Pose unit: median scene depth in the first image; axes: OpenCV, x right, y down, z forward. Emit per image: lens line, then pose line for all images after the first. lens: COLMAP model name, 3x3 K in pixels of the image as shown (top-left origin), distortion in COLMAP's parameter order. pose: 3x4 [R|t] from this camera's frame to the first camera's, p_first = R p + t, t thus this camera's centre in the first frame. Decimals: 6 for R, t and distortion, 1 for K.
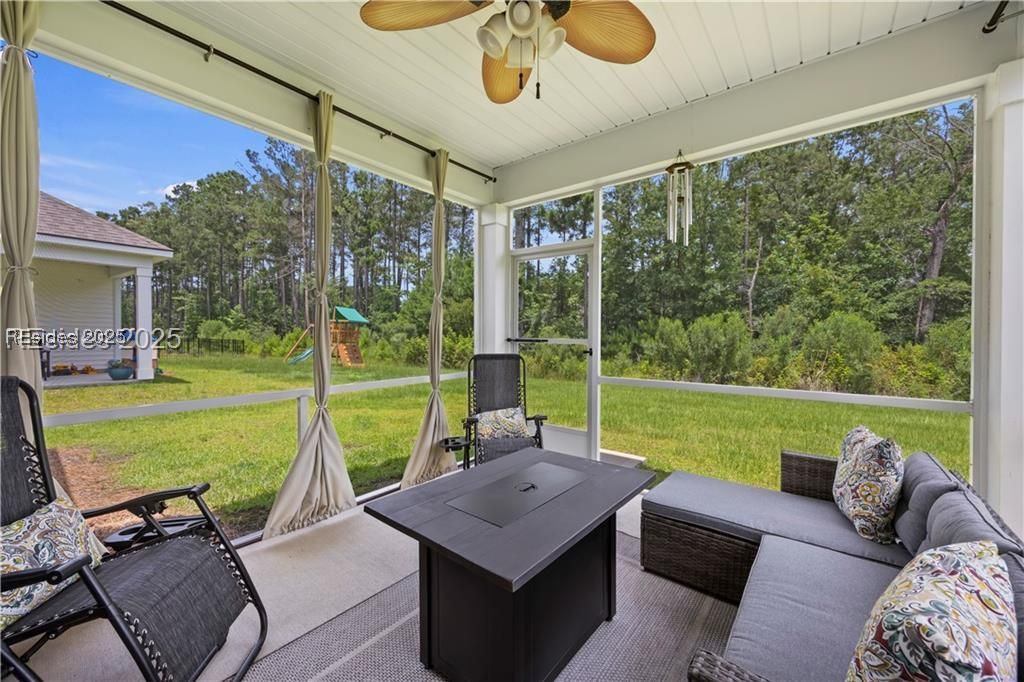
lens RADIAL K [[385.2, 0, 512.0], [0, 385.2, 341.0], [0, 0, 1]] dist [0.000695, 0.000082]
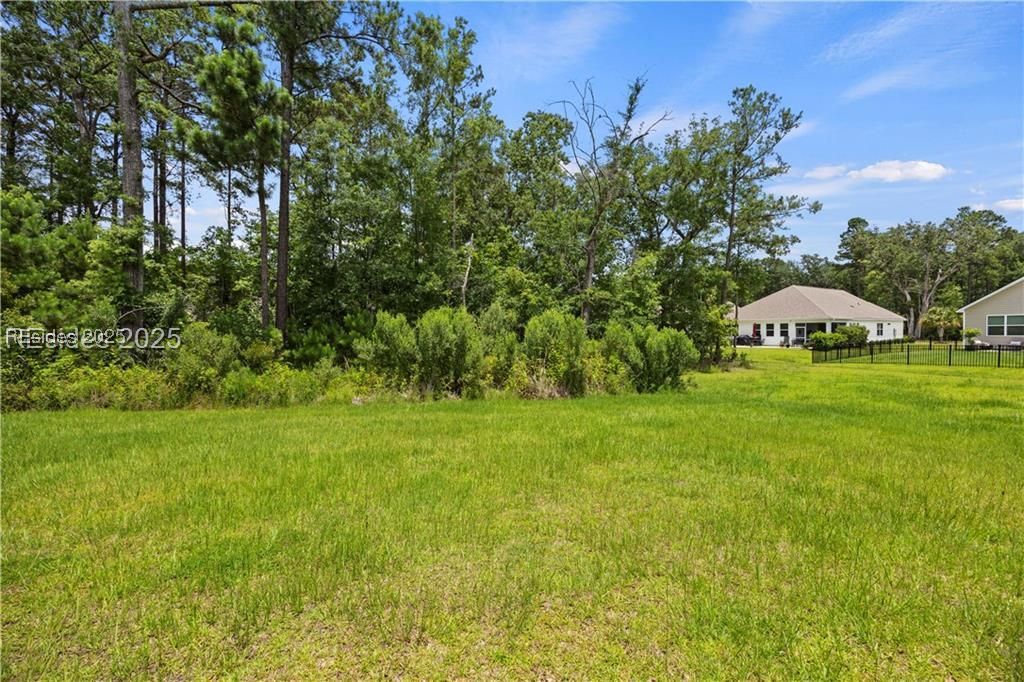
lens RADIAL K [[385.2, 0, 512.0], [0, 385.2, 341.0], [0, 0, 1]] dist [0.000695, 0.000082]
pose [[0.723579, -0.015736, 0.690063, 0.040339], [0.014014, 0.999869, 0.008106, -0.001697], [-0.690100, 0.003805, 0.723704, 0.230055]]
